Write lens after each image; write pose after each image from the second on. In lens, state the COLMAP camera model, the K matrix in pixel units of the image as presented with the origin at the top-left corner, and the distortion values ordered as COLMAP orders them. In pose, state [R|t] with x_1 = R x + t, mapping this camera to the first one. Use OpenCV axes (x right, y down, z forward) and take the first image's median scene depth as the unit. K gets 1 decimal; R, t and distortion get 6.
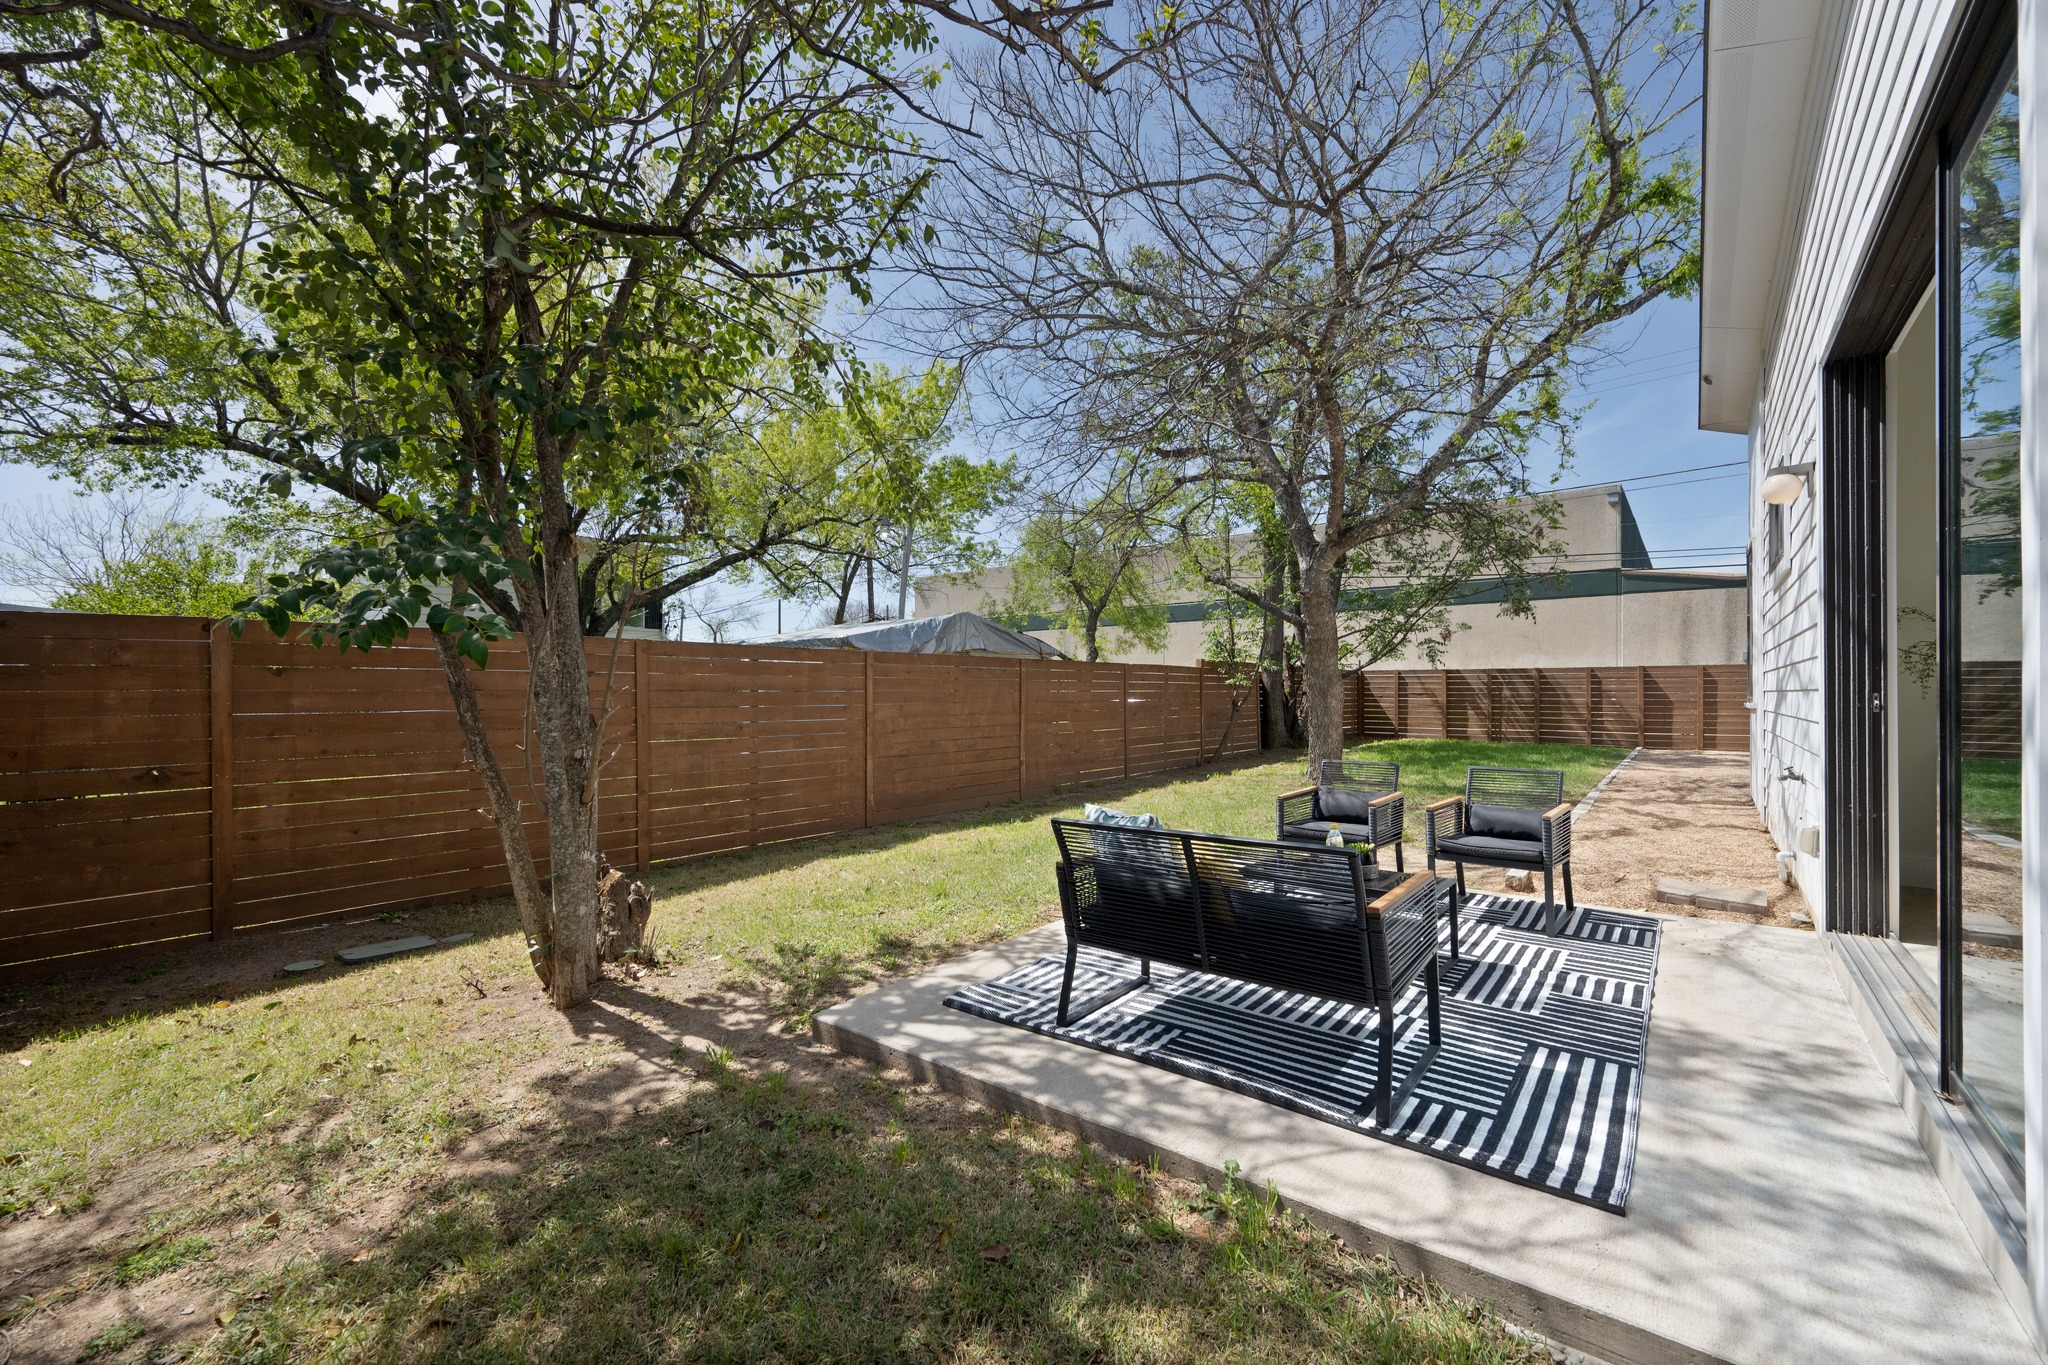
lens RADIAL K [[800.4, 0, 1025.0], [0, 800.4, 698.4], [0, 0, 1]] dist [-0.001492, -0.000221]
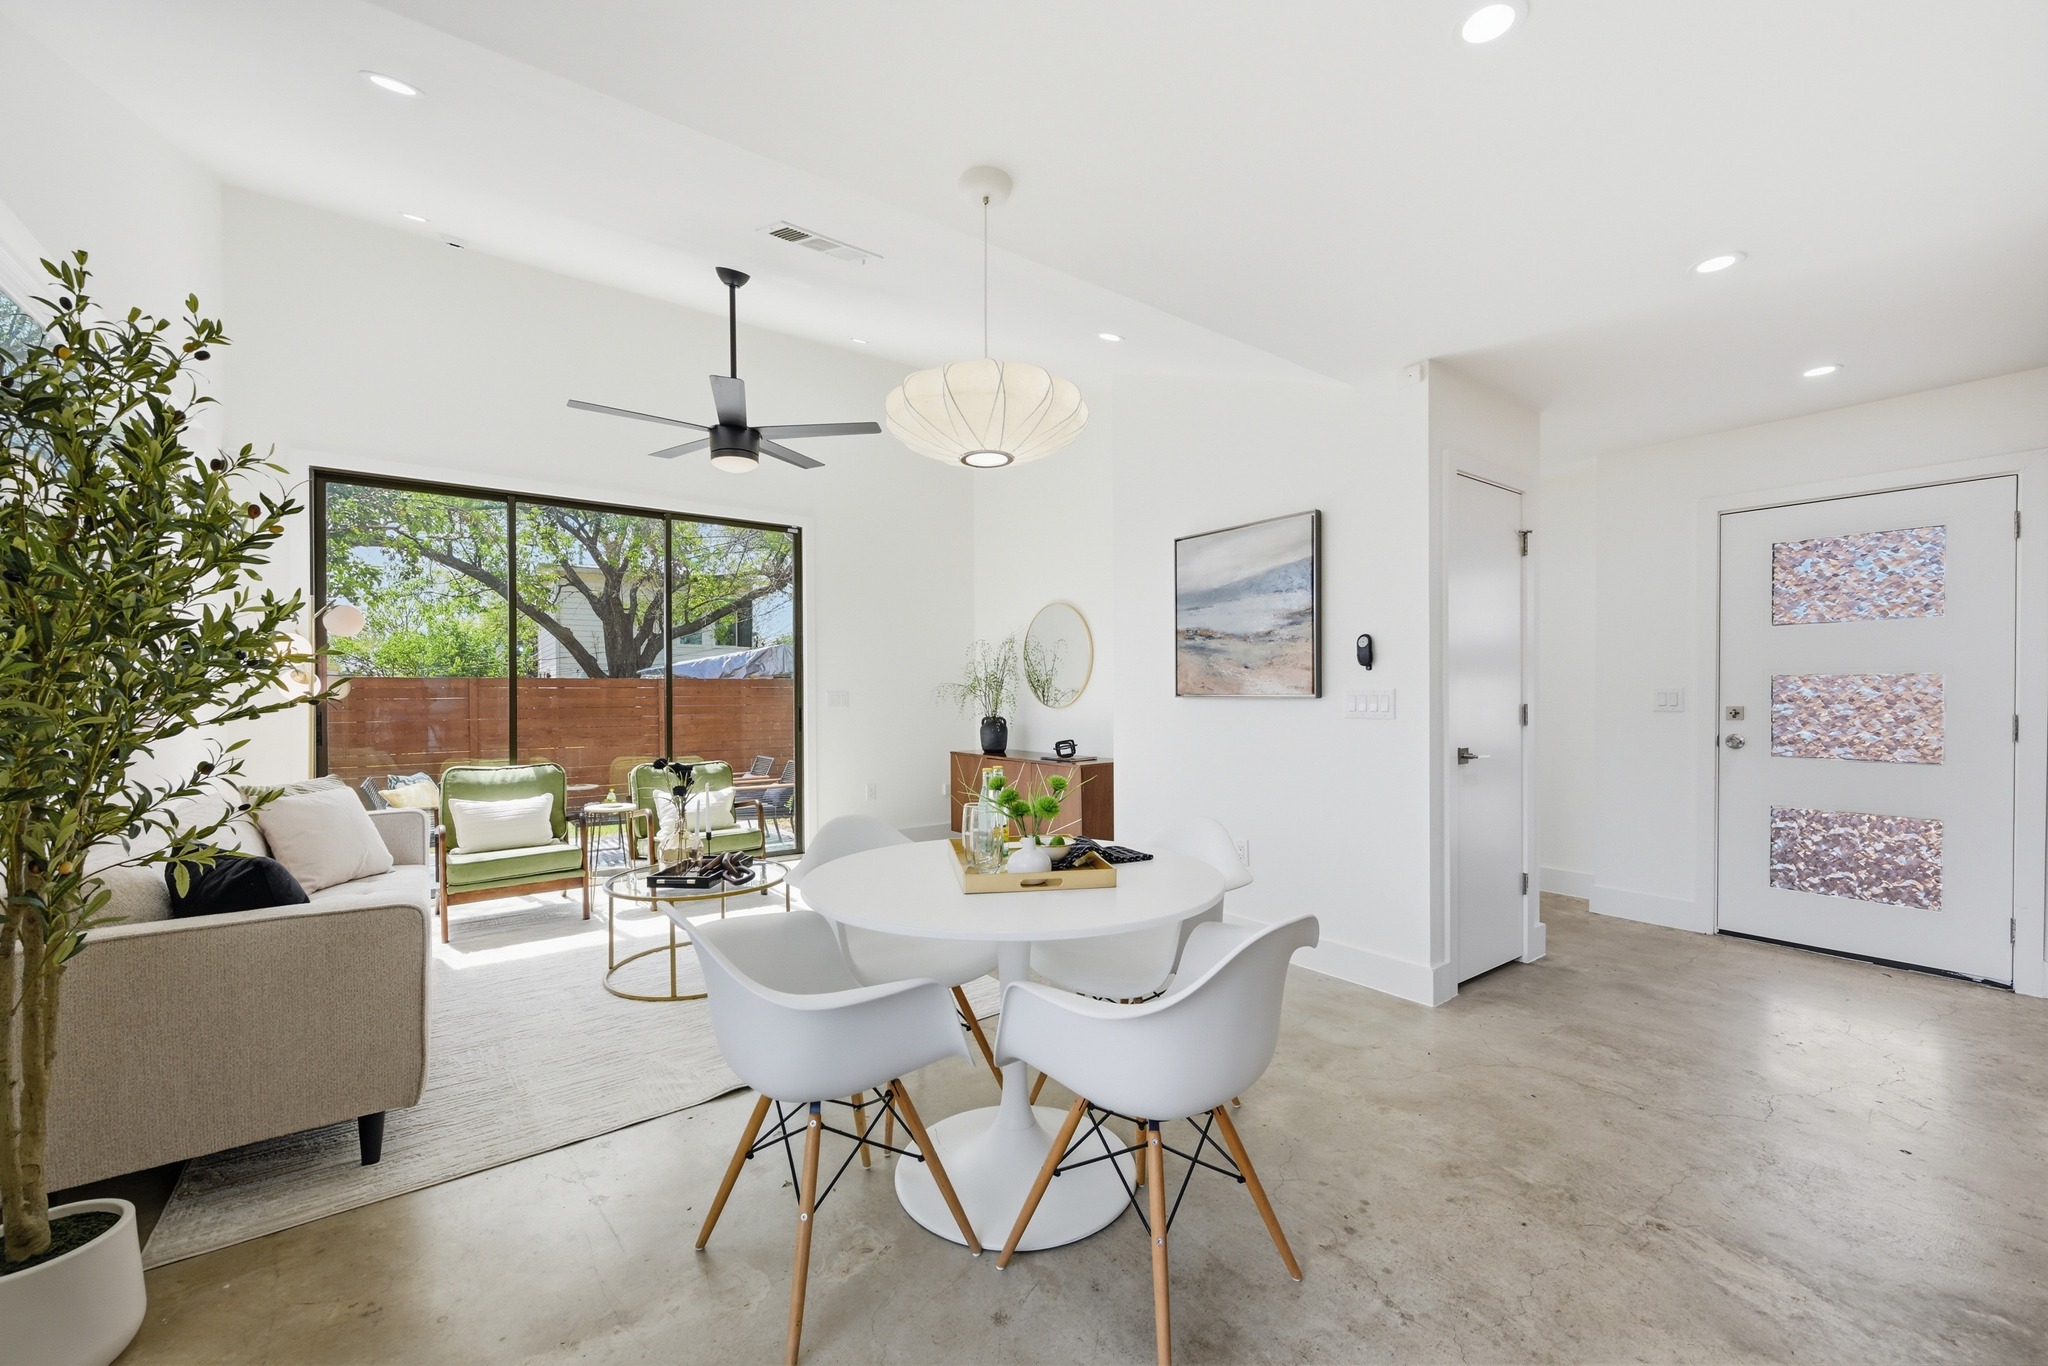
lens RADIAL K [[800.4, 0, 1025.0], [0, 800.4, 698.9], [0, 0, 1]] dist [-0.001492, -0.000221]
pose [[0.971740, -0.001424, -0.236050, 0.984814], [0.000851, 0.999996, -0.002531, -0.024547], [0.236053, 0.002258, 0.971738, -0.304615]]
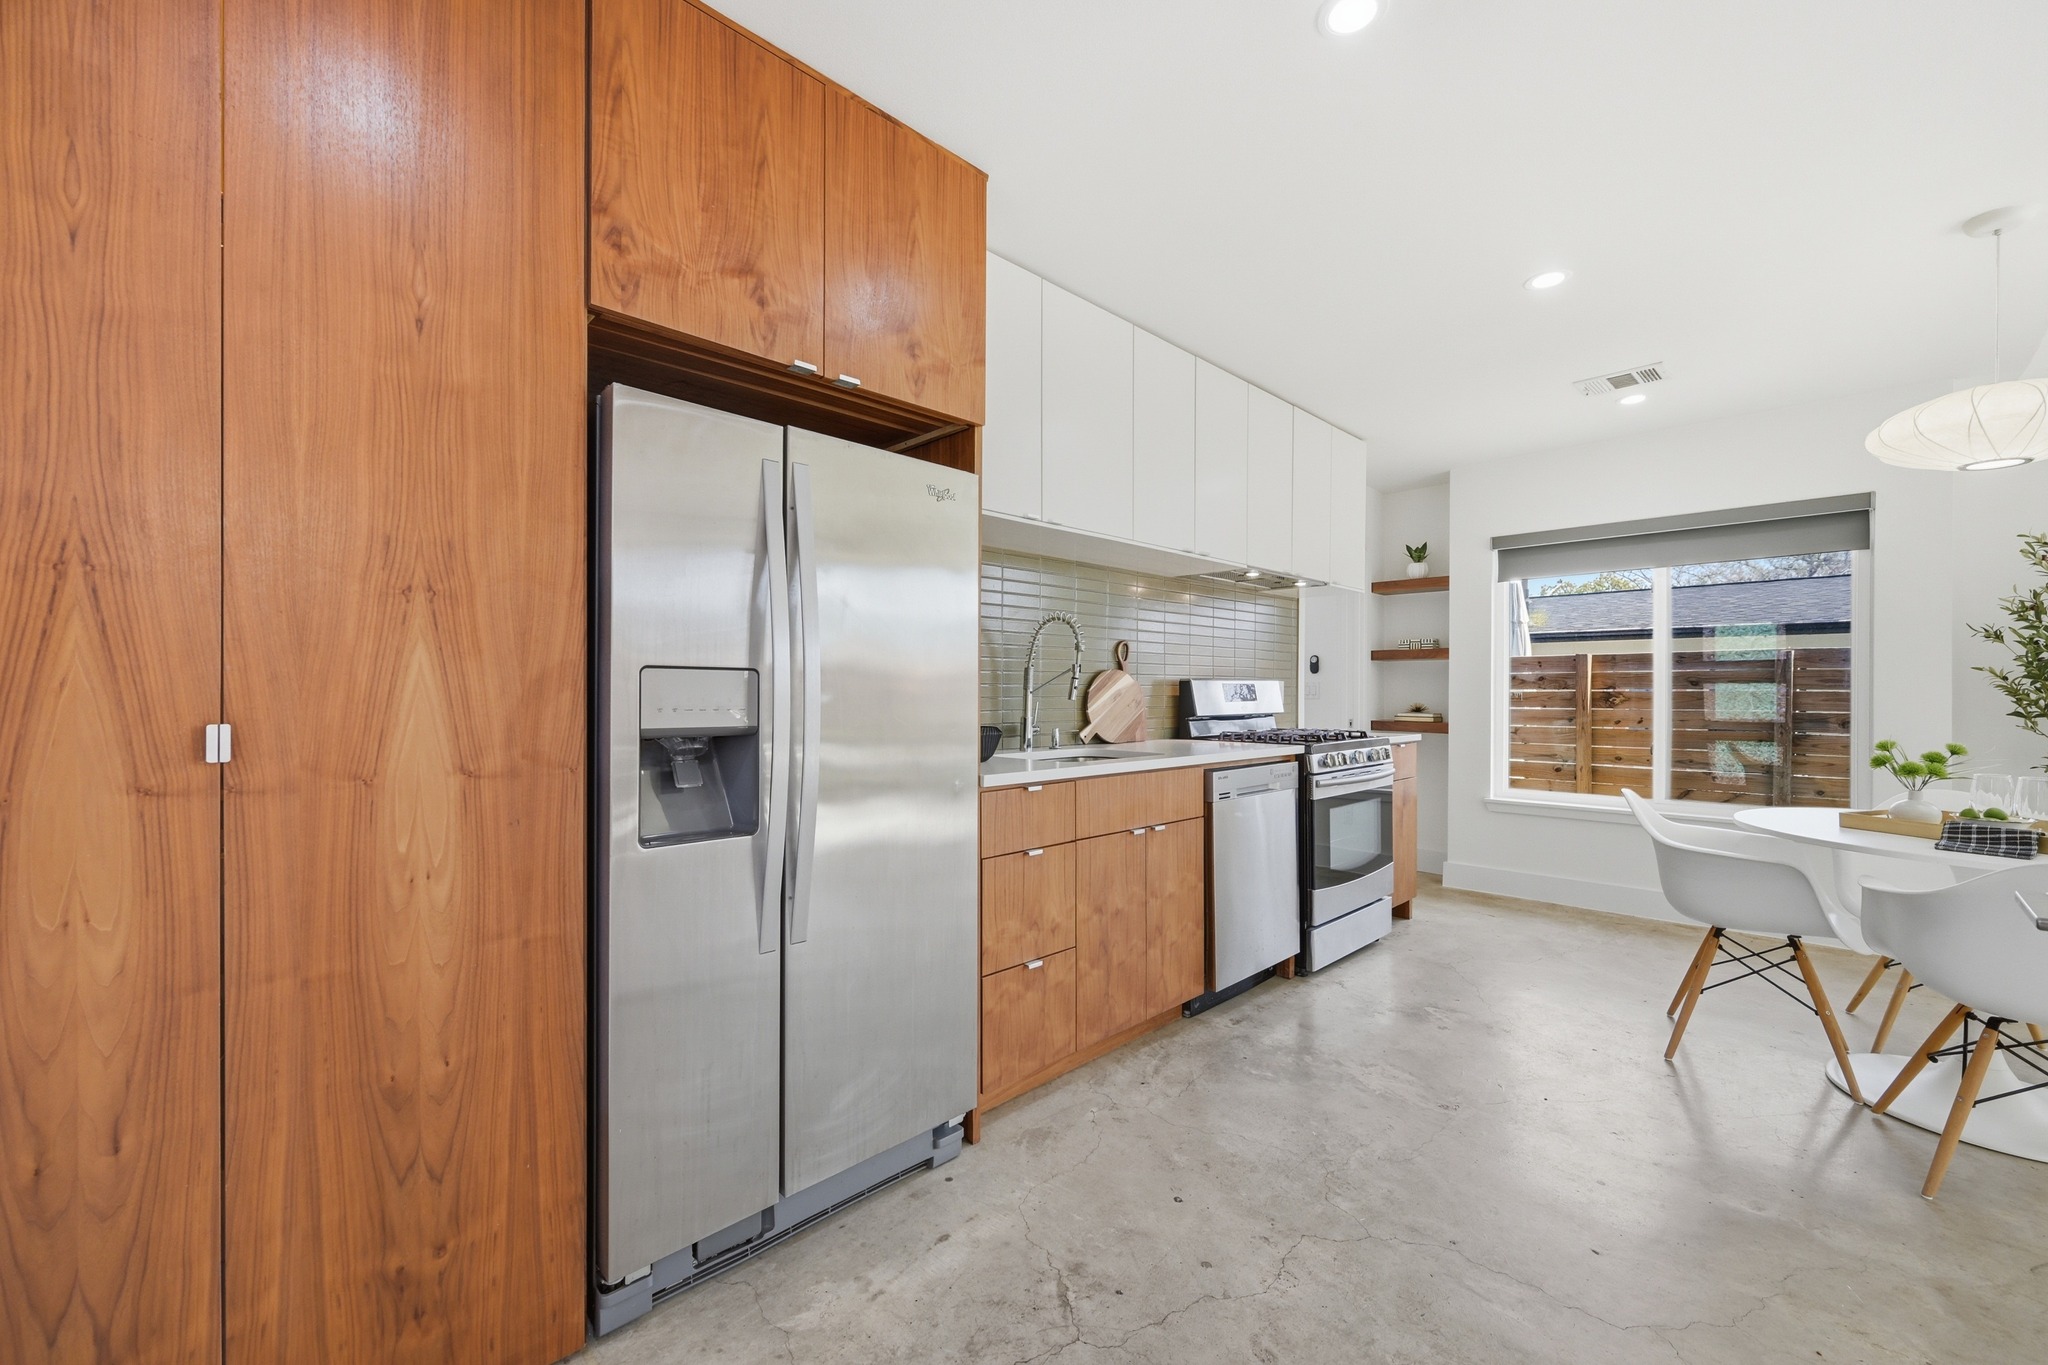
lens RADIAL K [[803.2, 0, 1015.2], [0, 803.2, 693.6], [0, 0, 1]] dist [-0.001162, 0.000137]
pose [[-0.994426, -0.002649, 0.105401, 1.270630], [-0.001409, 0.999929, 0.011838, -0.021996], [-0.105425, 0.011624, -0.994359, 0.355836]]
